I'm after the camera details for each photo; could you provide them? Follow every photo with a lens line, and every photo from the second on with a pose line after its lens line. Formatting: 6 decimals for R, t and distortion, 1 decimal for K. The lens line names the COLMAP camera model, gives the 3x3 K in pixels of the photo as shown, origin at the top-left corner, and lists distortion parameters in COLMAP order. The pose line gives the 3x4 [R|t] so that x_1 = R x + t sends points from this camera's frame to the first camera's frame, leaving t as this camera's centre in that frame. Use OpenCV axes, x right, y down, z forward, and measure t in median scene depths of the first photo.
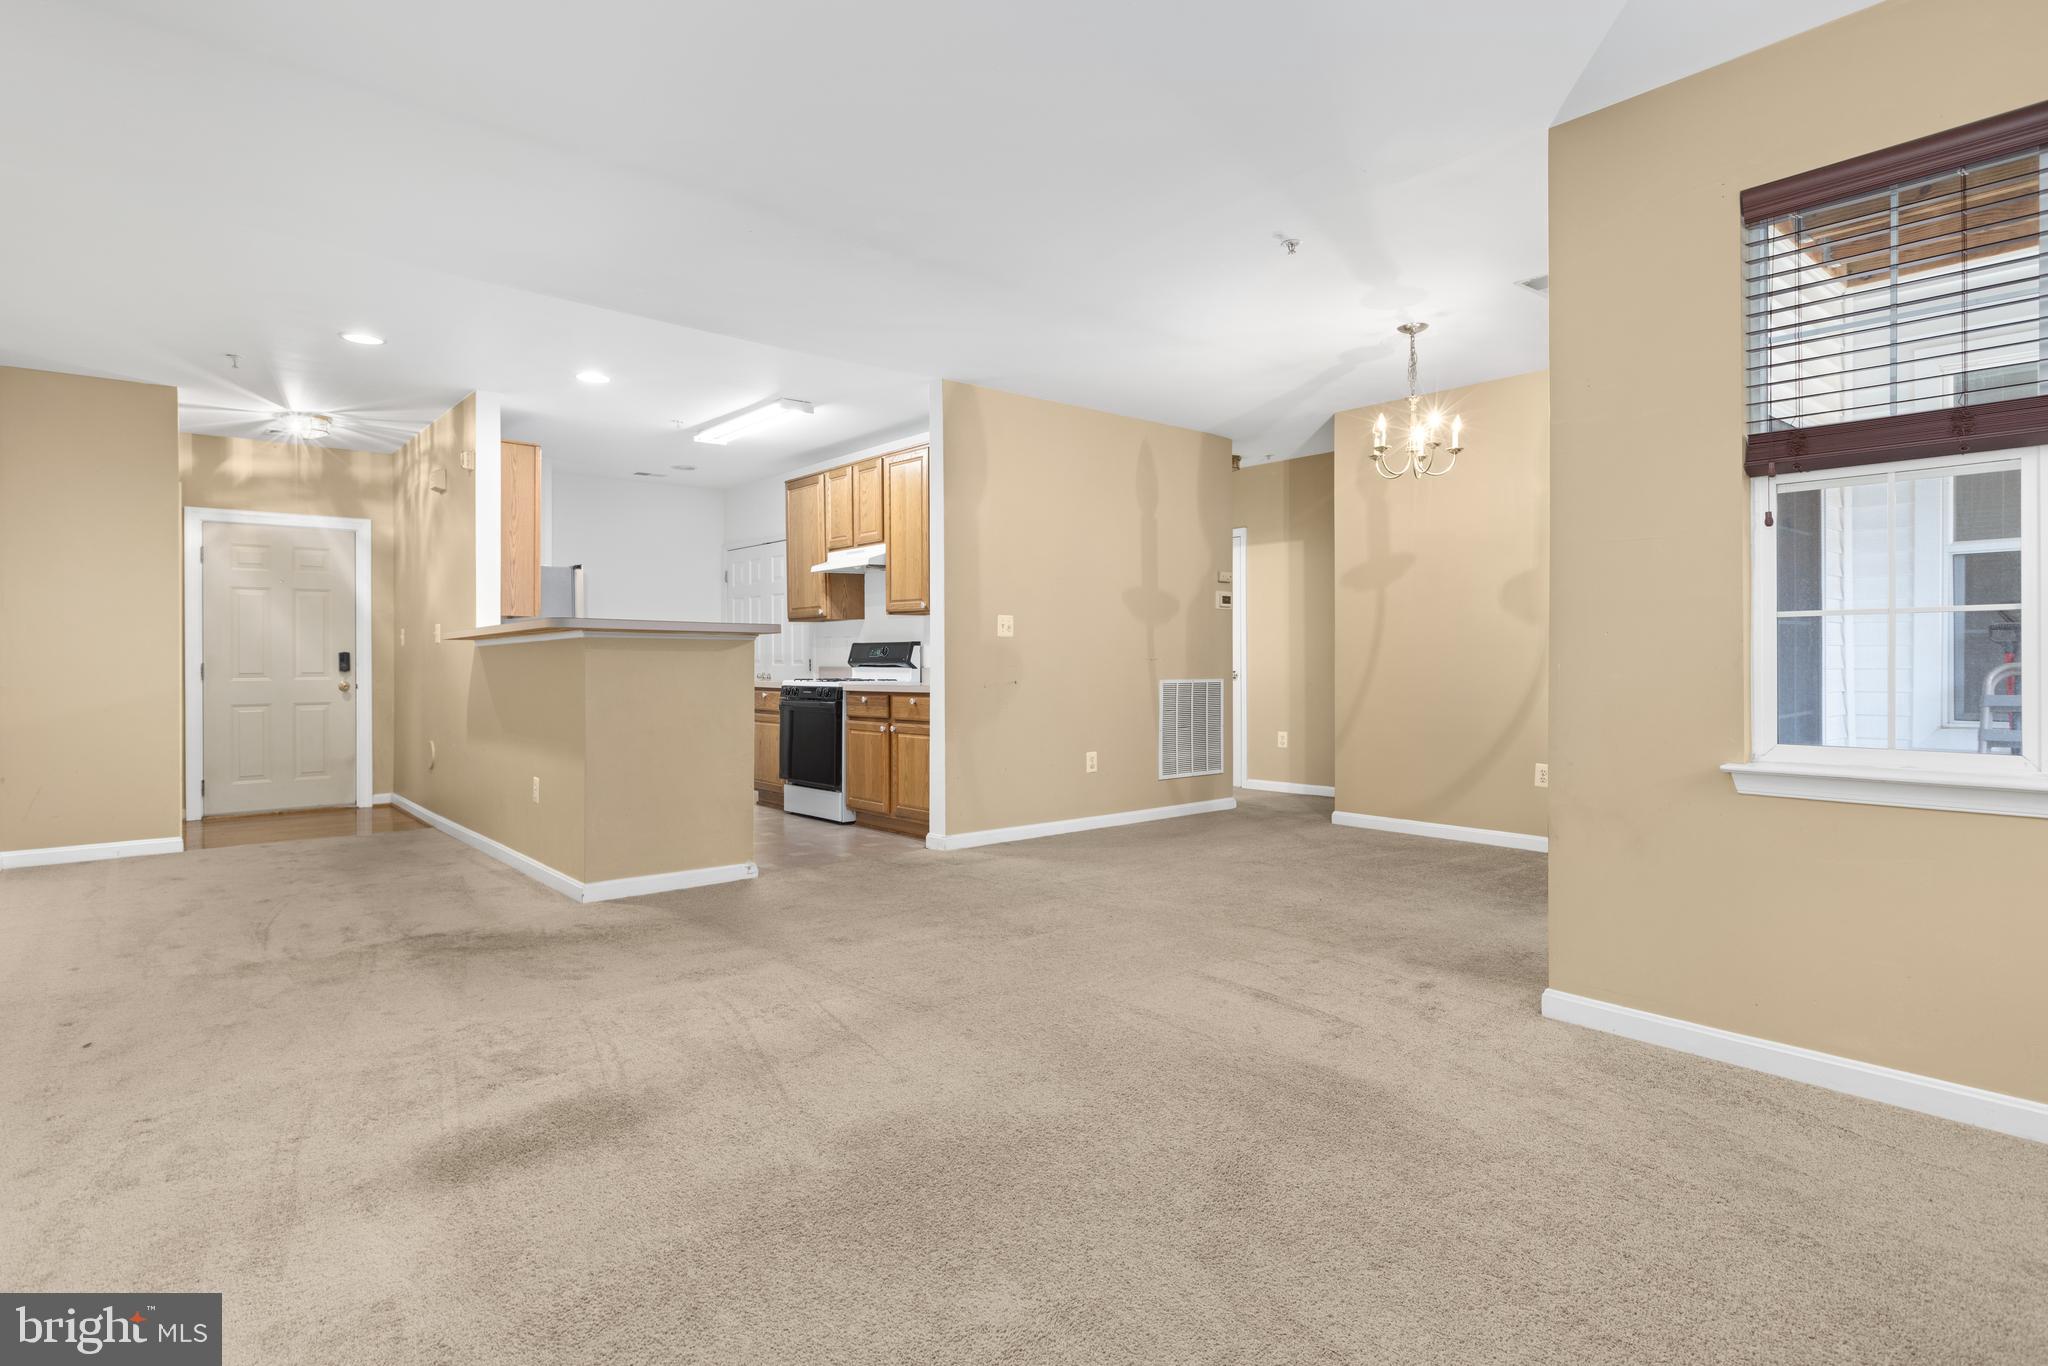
lens RADIAL K [[1067.4, 0, 1021.3], [0, 1067.4, 655.5], [0, 0, 1]] dist [0.004460, -0.000330]
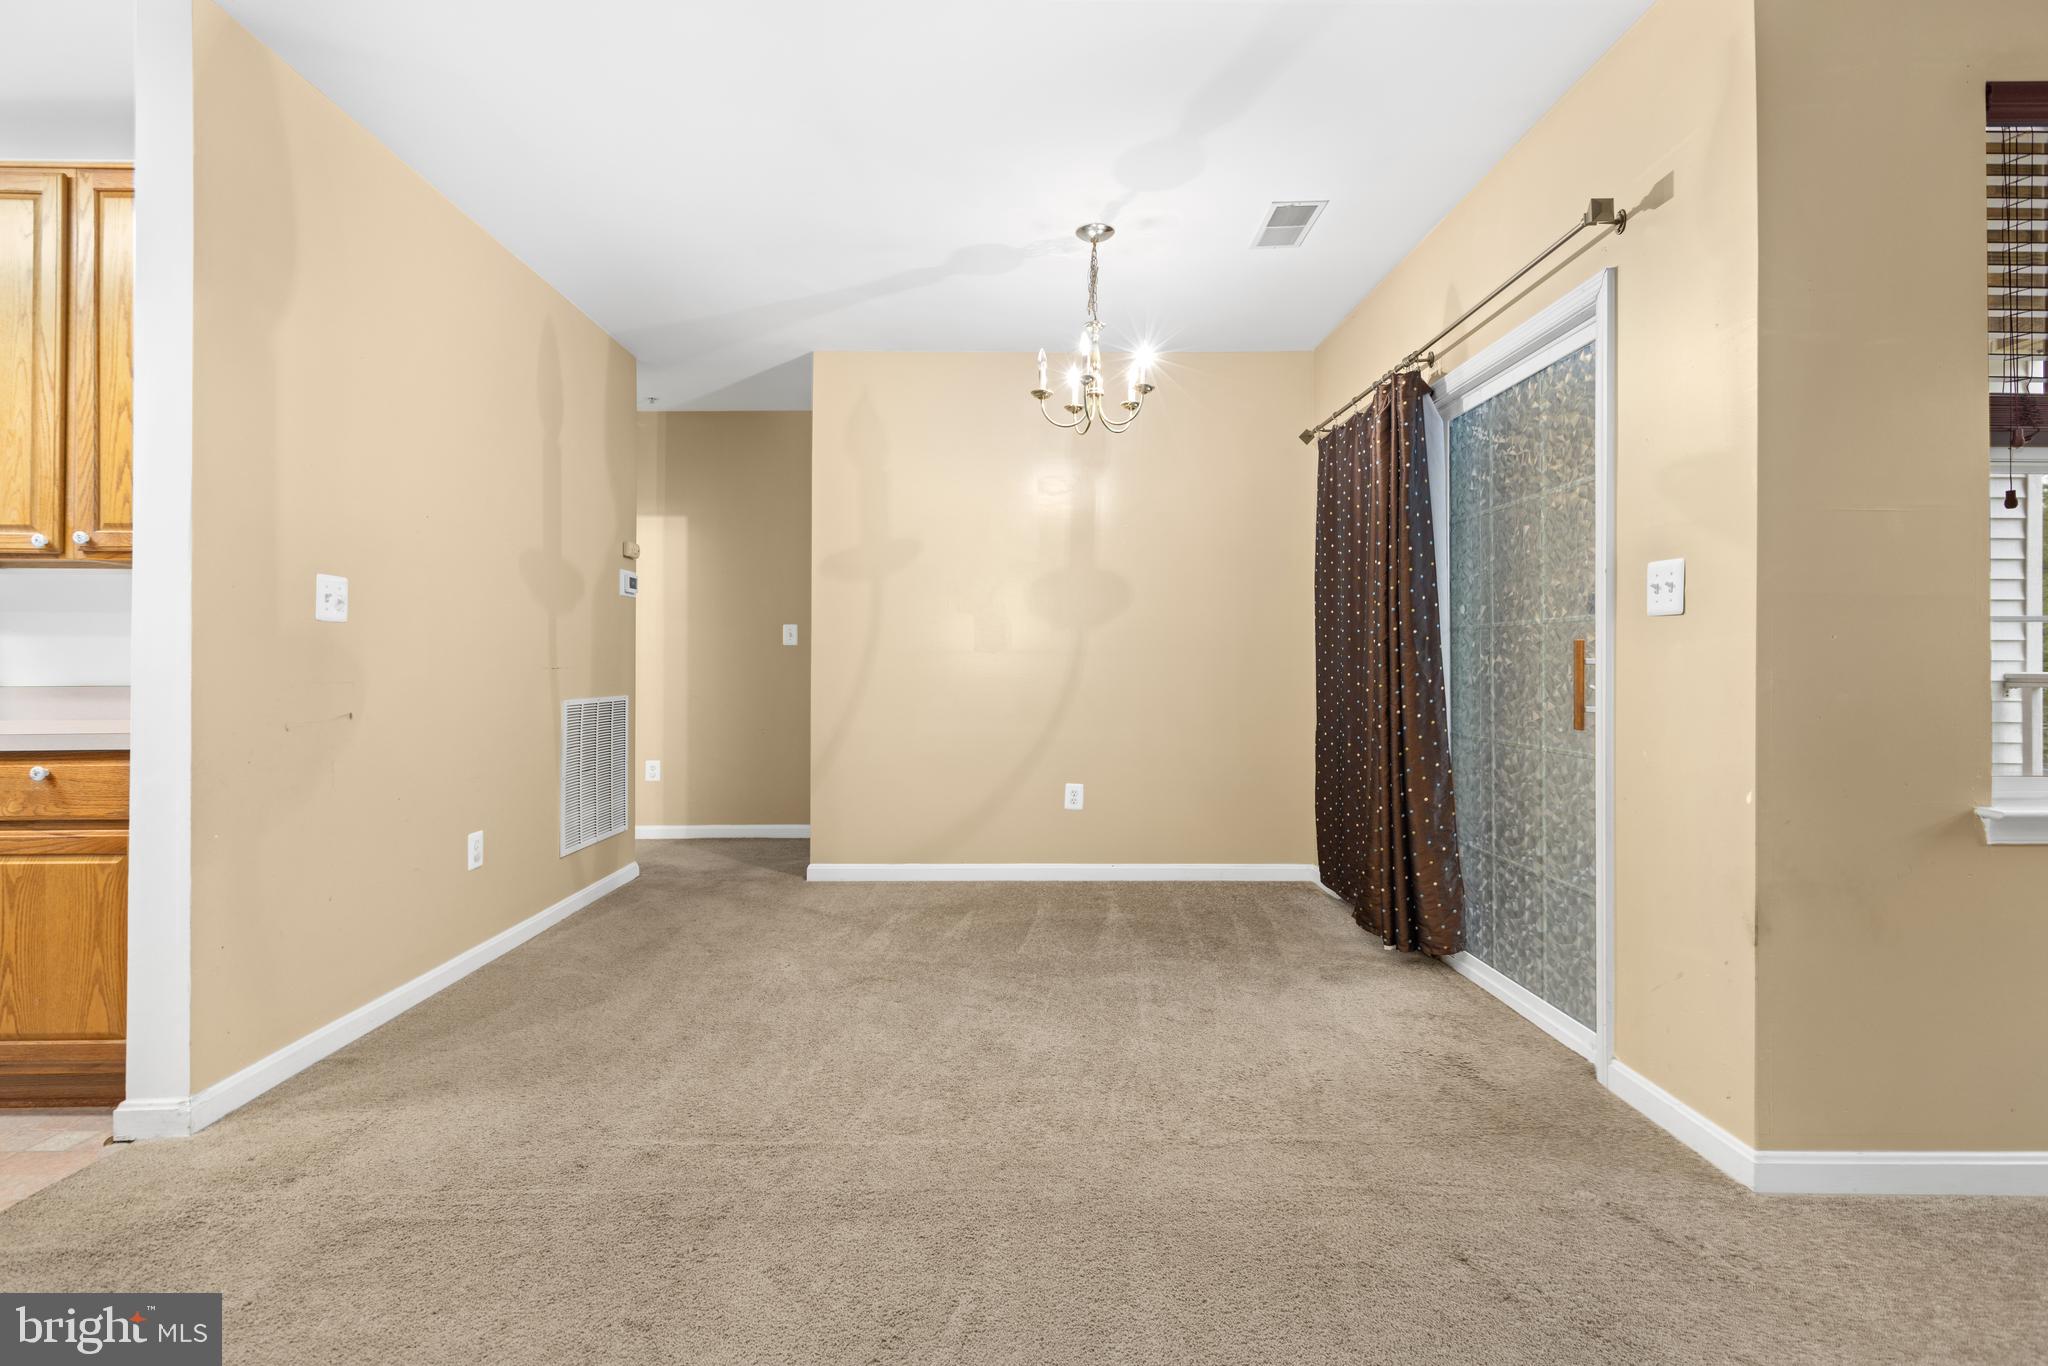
lens RADIAL K [[919.4, 0, 1024.6], [0, 919.4, 661.6], [0, 0, 1]] dist [0.003227, -0.000732]
pose [[0.633048, 0.005395, 0.774094, -0.115697], [-0.004293, 0.999985, -0.003459, 0.000750], [-0.774101, -0.001133, 0.633062, 0.421593]]
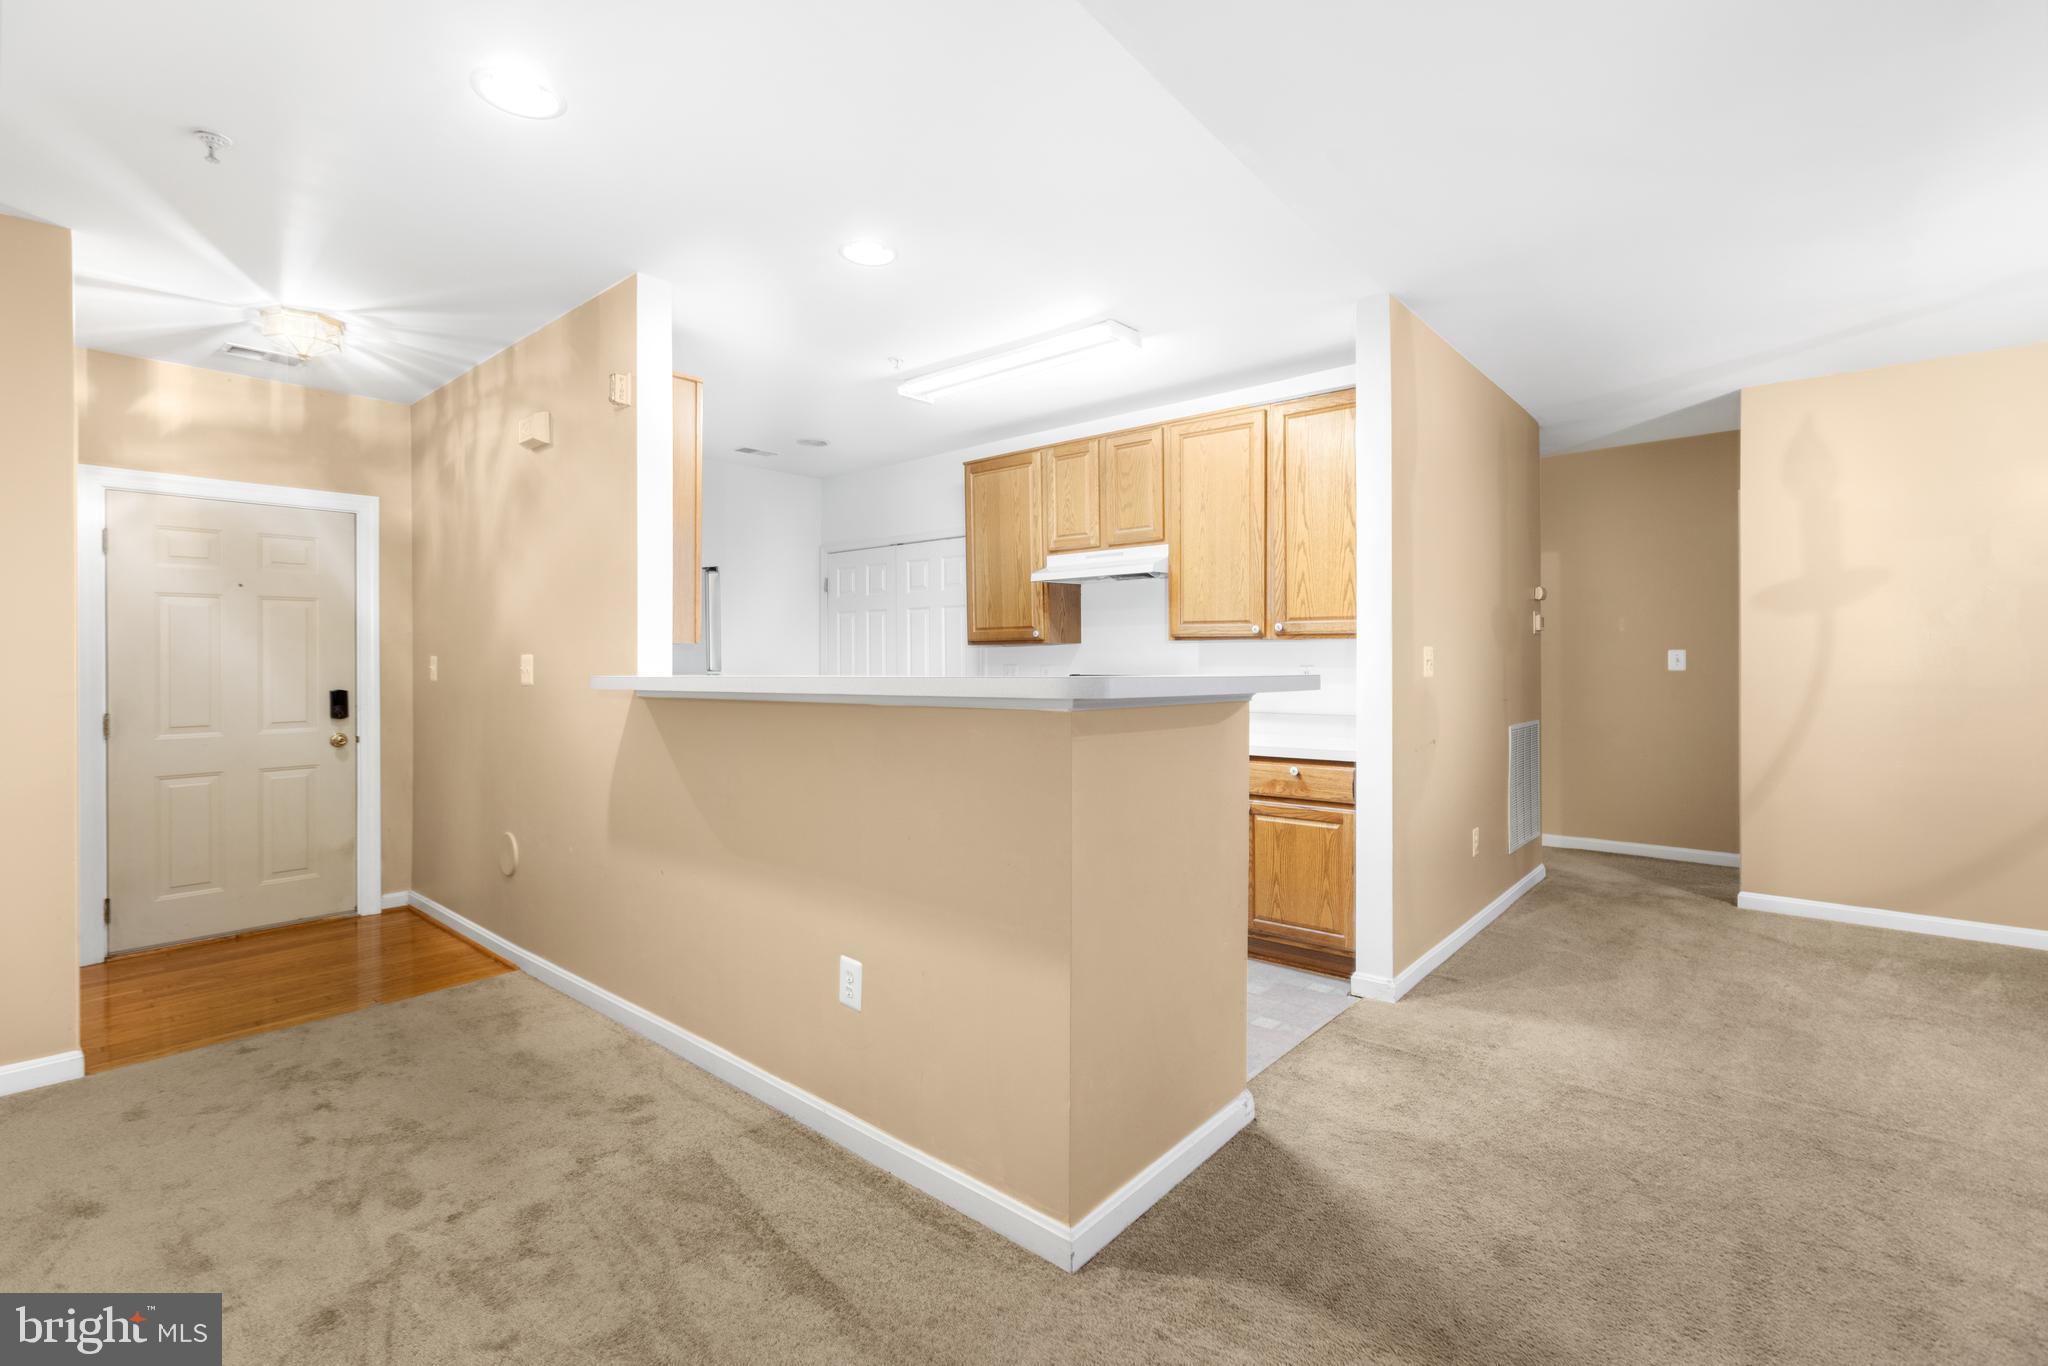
lens RADIAL K [[919.4, 0, 1024.7], [0, 919.4, 658.5], [0, 0, 1]] dist [0.003227, -0.000732]
pose [[0.988071, 0.000527, 0.153997, -0.309846], [-0.000612, 1.000000, 0.000504, -0.025059], [-0.153996, -0.000592, 0.988071, 0.375022]]
